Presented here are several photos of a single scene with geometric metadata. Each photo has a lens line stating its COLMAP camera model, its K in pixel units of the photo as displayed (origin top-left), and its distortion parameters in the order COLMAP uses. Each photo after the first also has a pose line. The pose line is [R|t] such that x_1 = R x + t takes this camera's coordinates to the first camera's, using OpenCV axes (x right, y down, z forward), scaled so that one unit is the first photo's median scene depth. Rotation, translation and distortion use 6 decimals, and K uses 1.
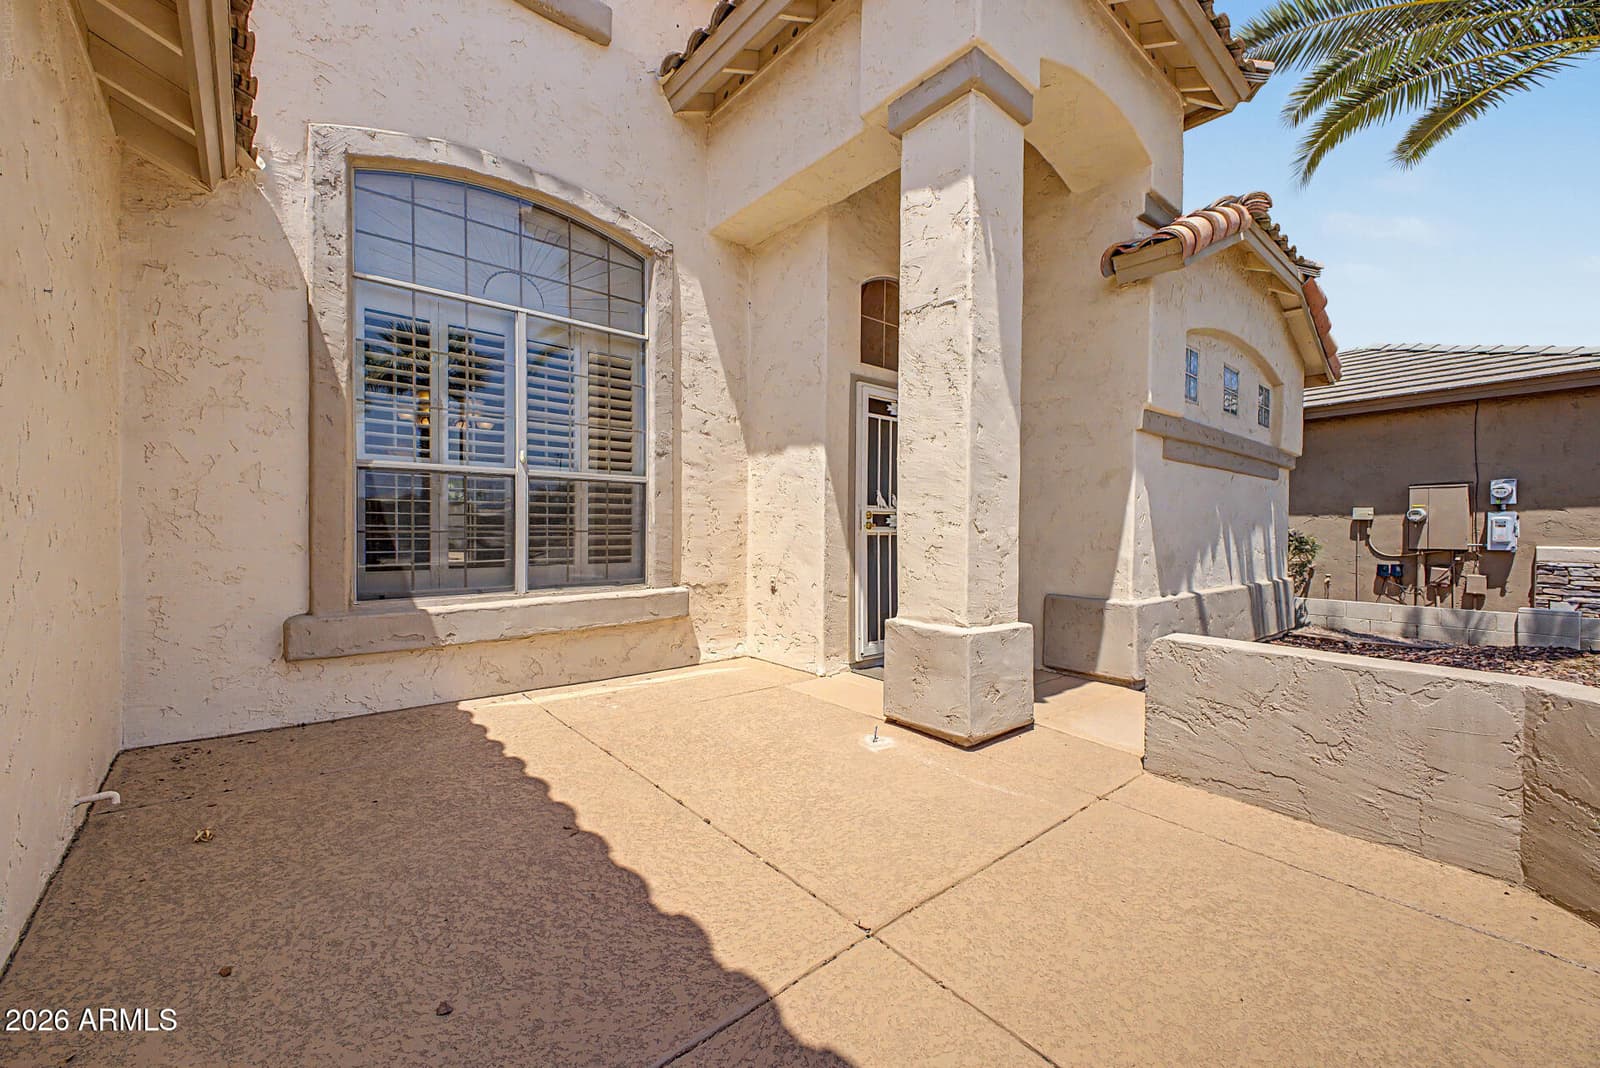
lens RADIAL K [[635.4, 0, 809.2], [0, 635.4, 539.6], [0, 0, 1]] dist [0.016247, -0.002819]
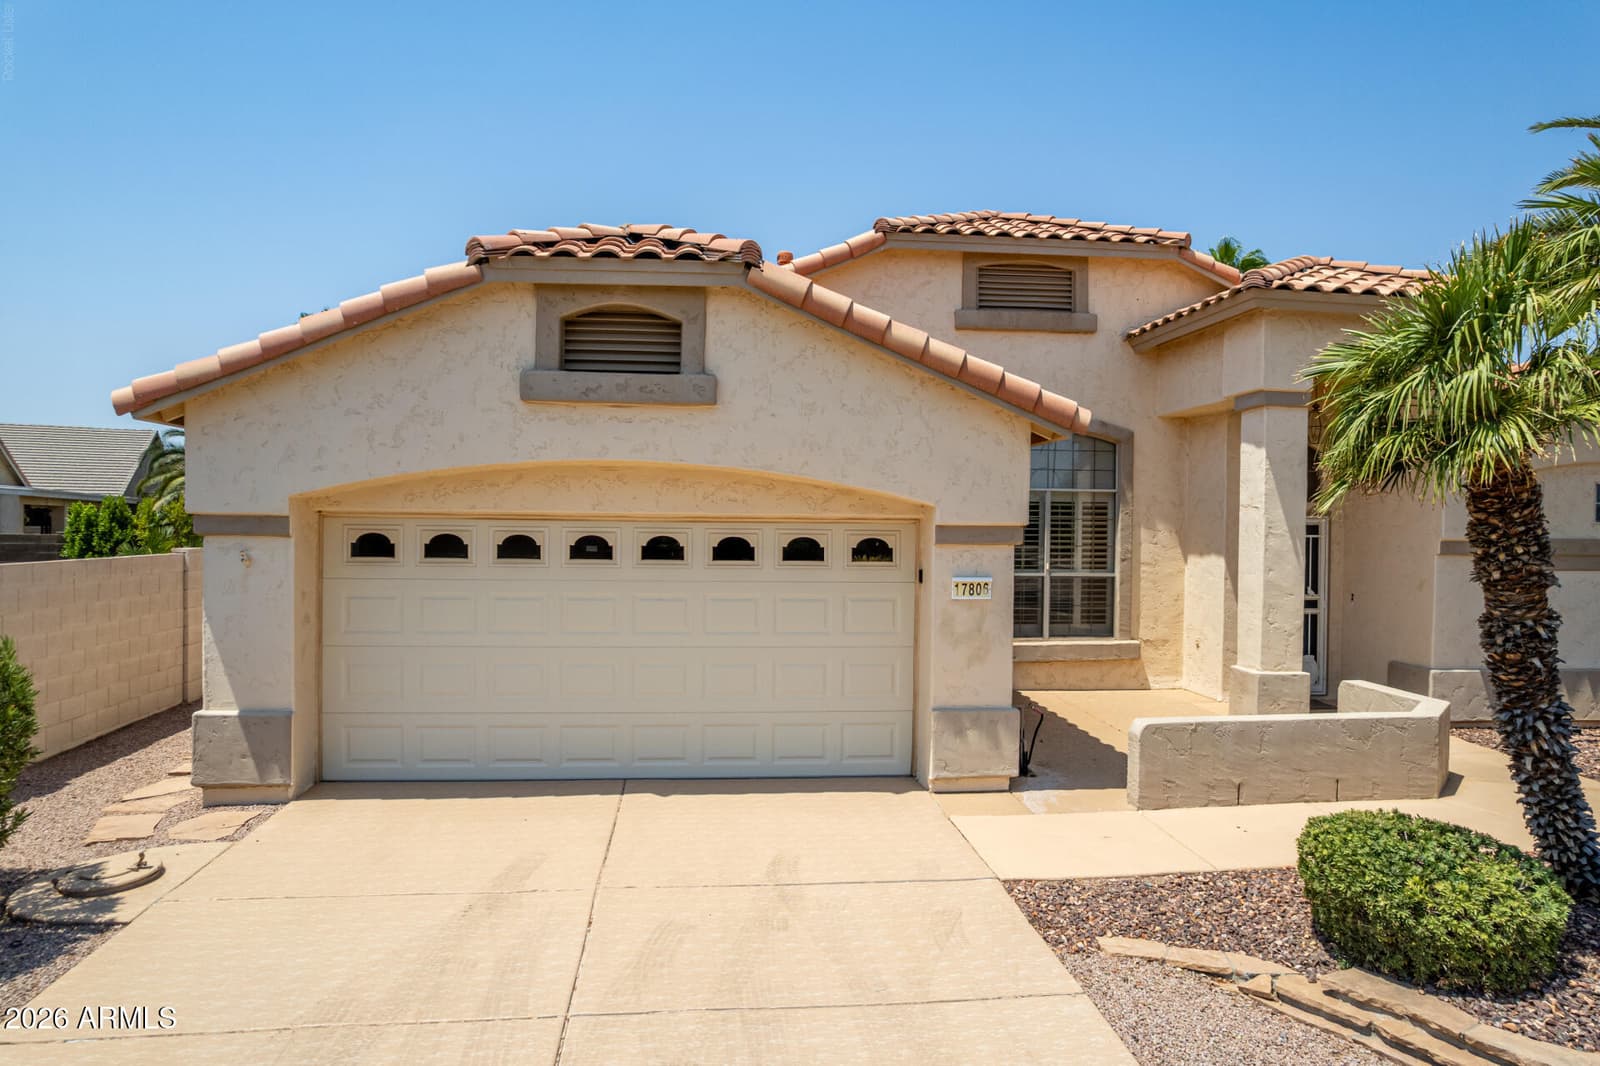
lens RADIAL K [[1019.4, 0, 805.0], [0, 1019.4, 537.4], [0, 0, 1]] dist [-0.067656, 0.056660]
pose [[0.819108, 0.008800, -0.573572, 0.595652], [-0.014869, 0.999872, -0.005893, -0.163078], [0.573447, 0.013355, 0.819134, -1.630120]]
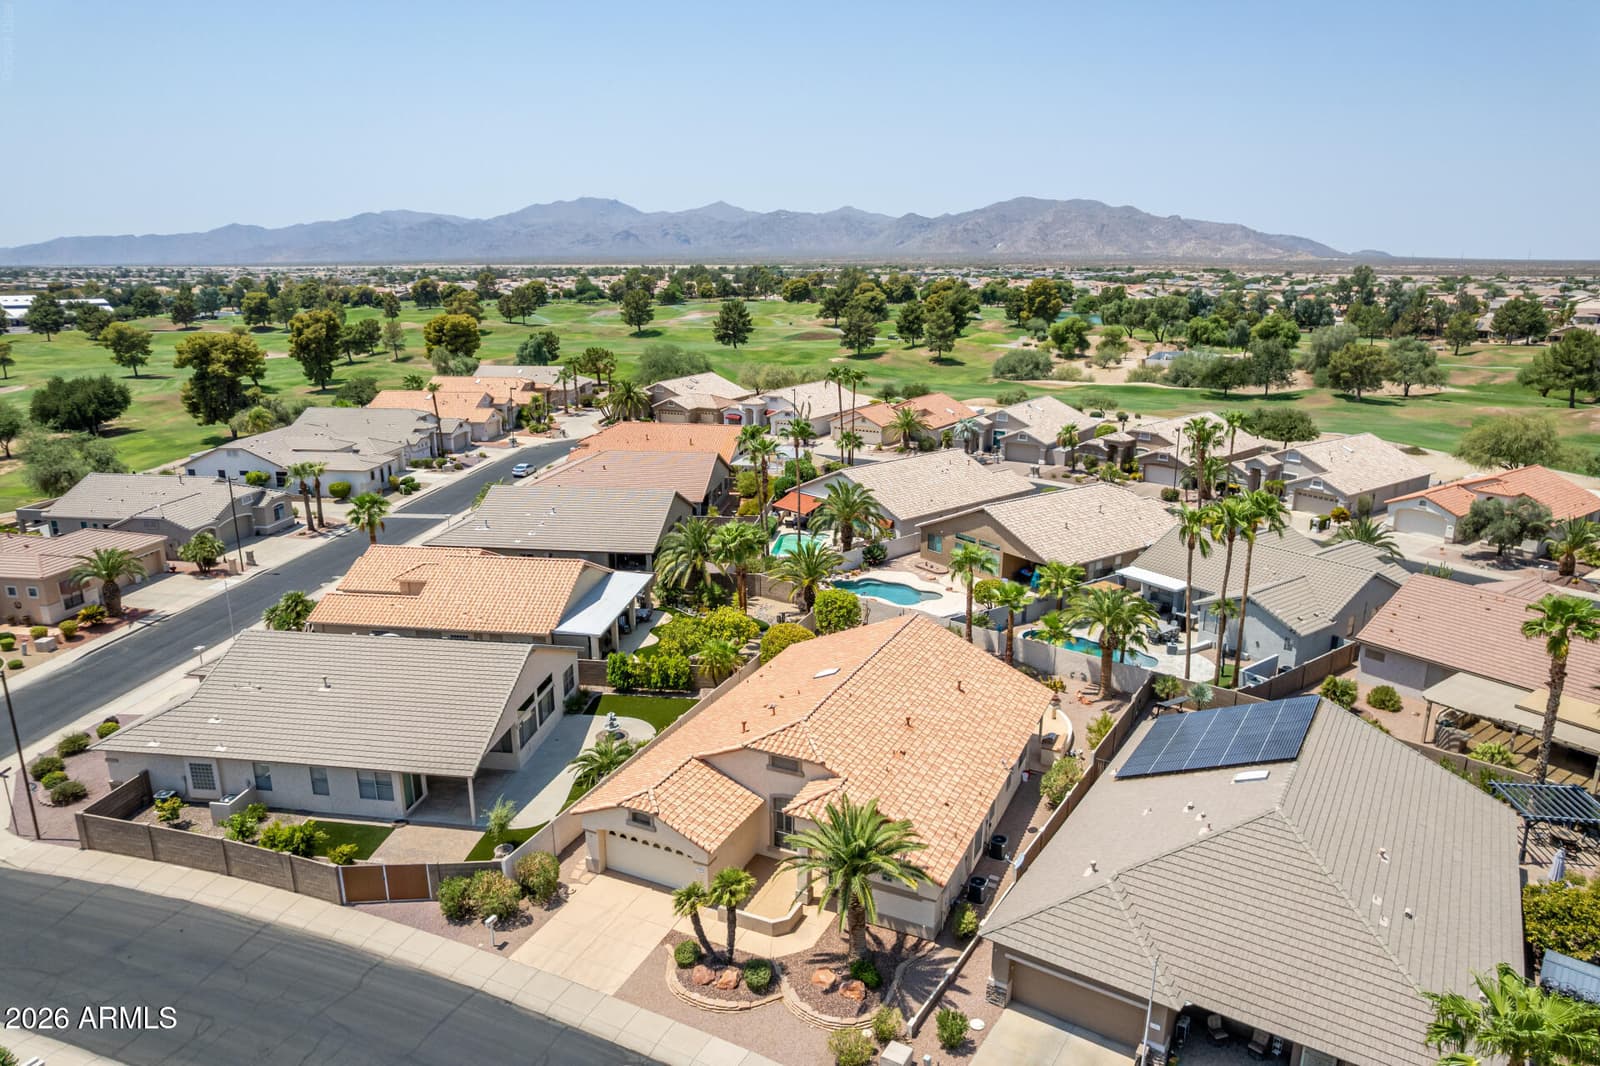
lens RADIAL K [[1021.3, 0, 801.0], [0, 1021.3, 537.4], [0, 0, 1]] dist [-0.070211, 0.054509]
pose [[0.400392, 0.236862, -0.885202, 7.230143], [-0.015201, 0.967599, 0.252034, -5.073014], [0.916218, -0.087456, 0.391019, -2.464379]]
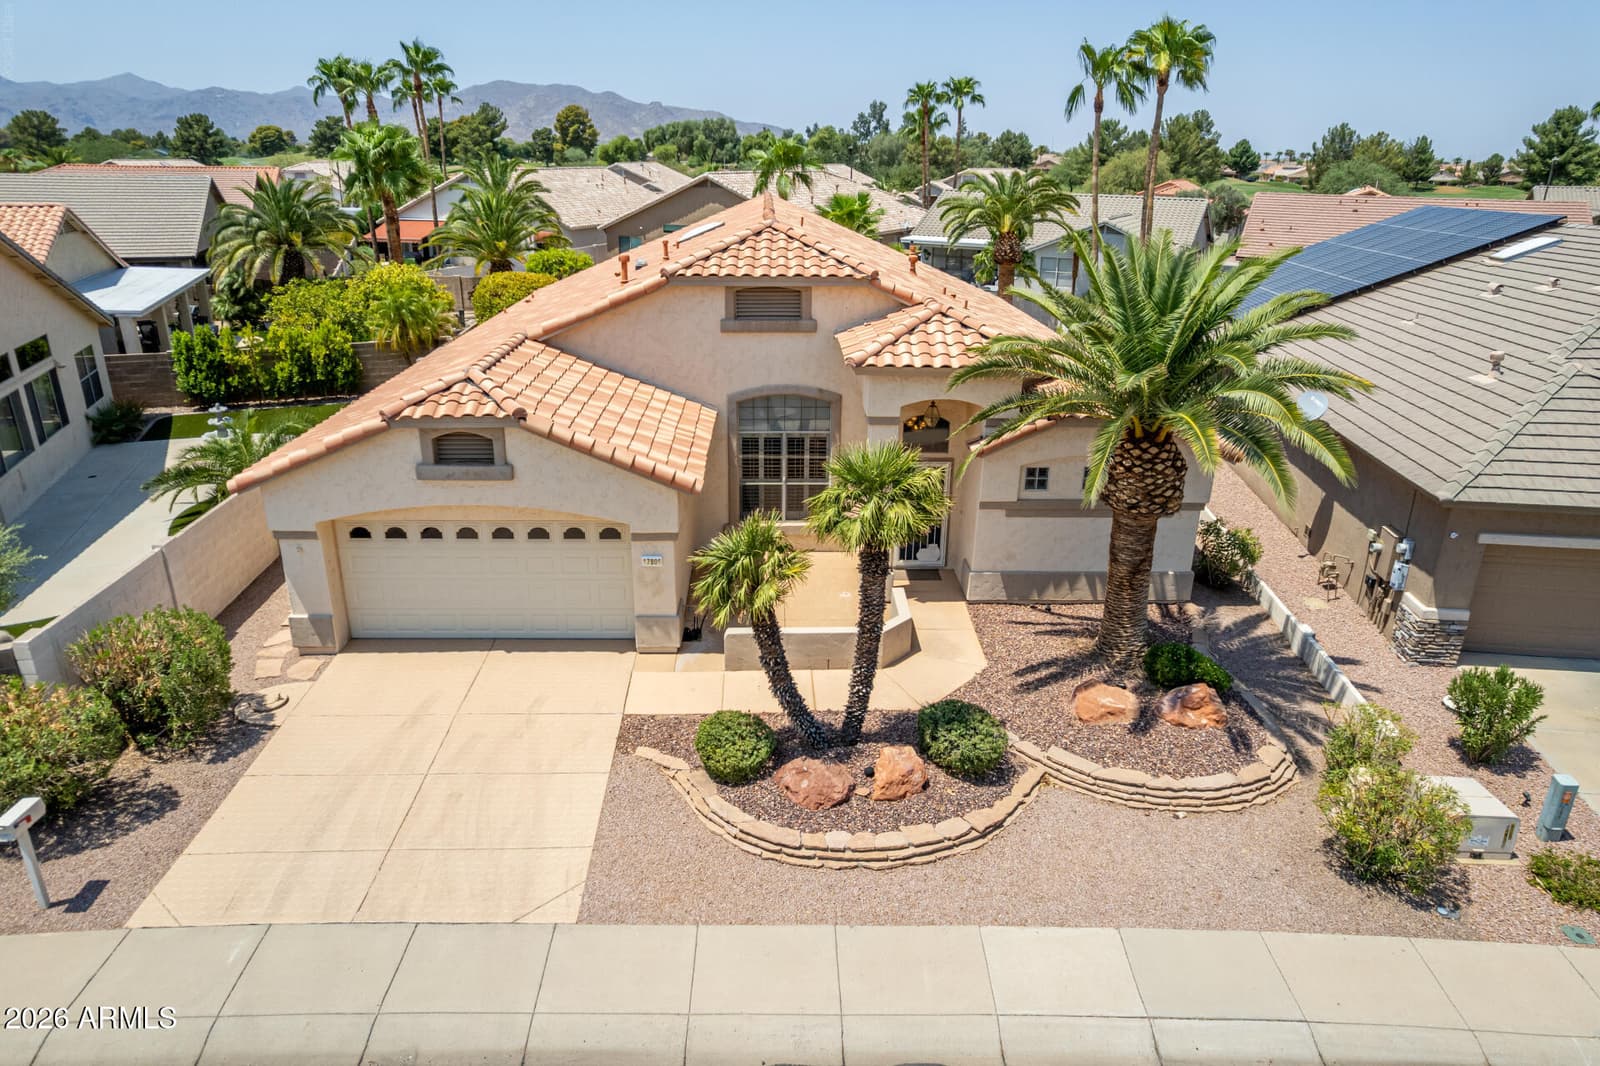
lens RADIAL K [[1019.4, 0, 802.4], [0, 1019.4, 535.9], [0, 0, 1]] dist [-0.067656, 0.056660]
pose [[0.775645, 0.227817, -0.588620, 2.177955], [-0.020349, 0.941129, 0.337436, -1.300456], [0.630841, -0.249752, 0.734618, -2.216733]]
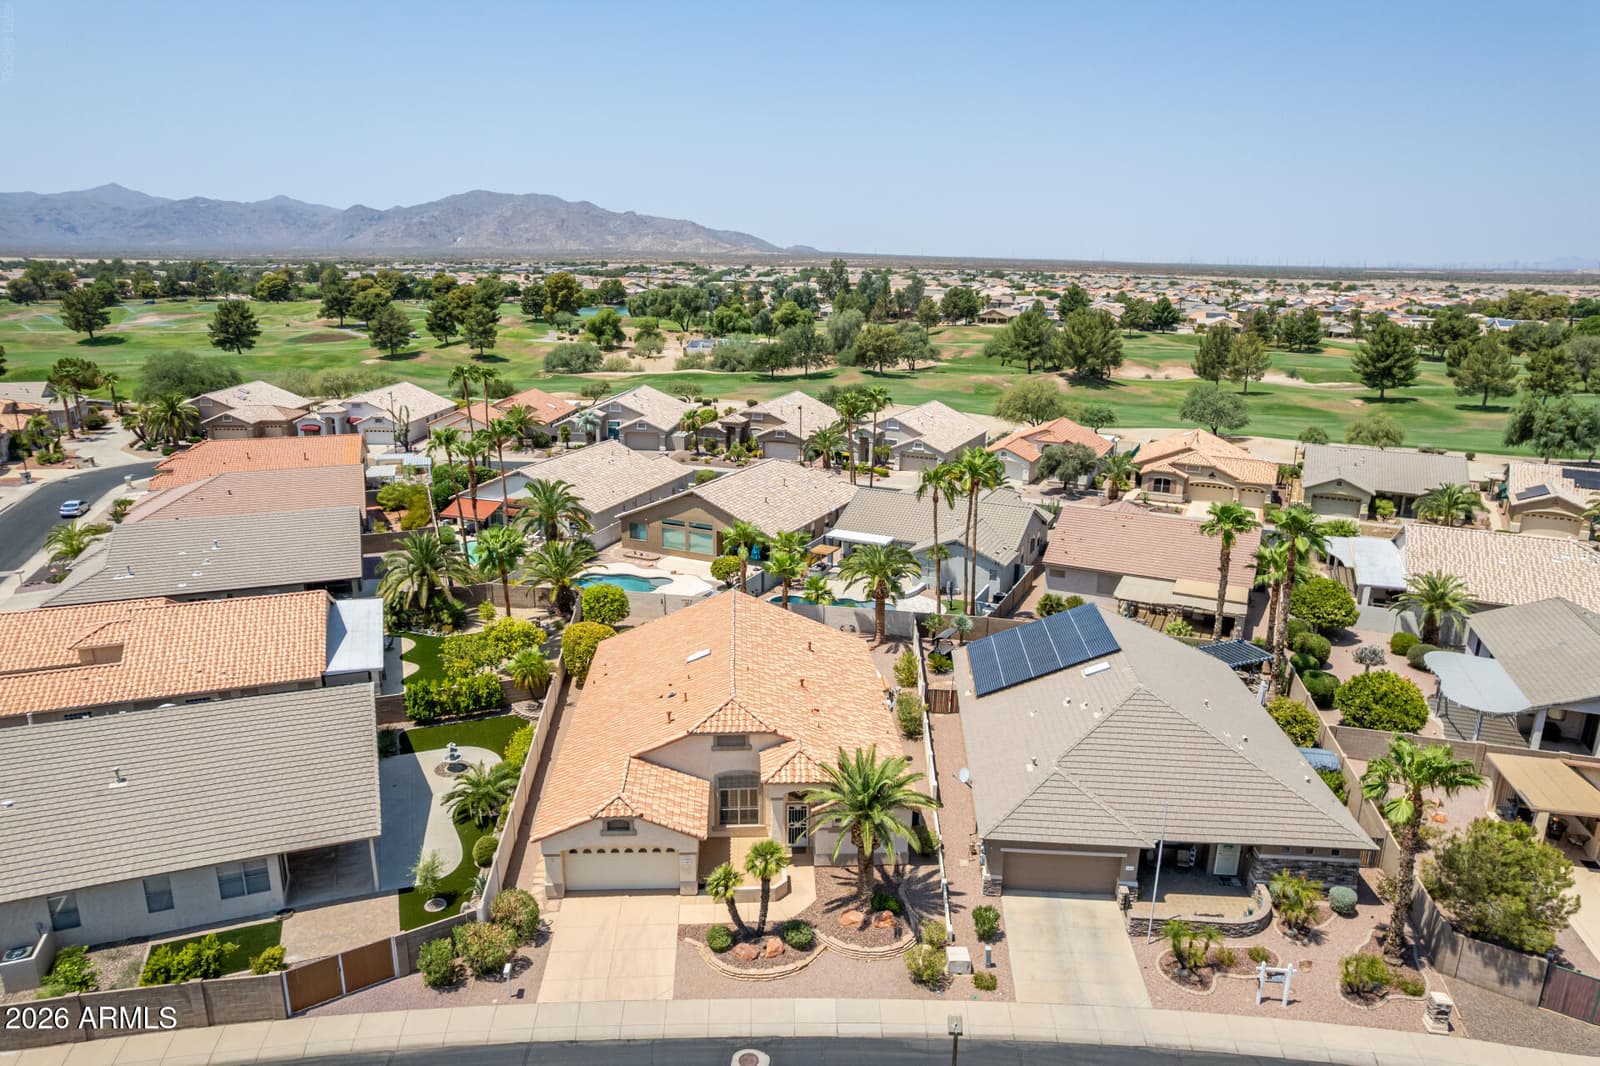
lens RADIAL K [[1021.3, 0, 803.4], [0, 1021.3, 534.1], [0, 0, 1]] dist [-0.070211, 0.054509]
pose [[0.793702, 0.164421, -0.585665, 5.283221], [-0.019926, 0.969289, 0.245118, -4.969270], [0.607981, -0.182881, 0.772602, -5.704795]]
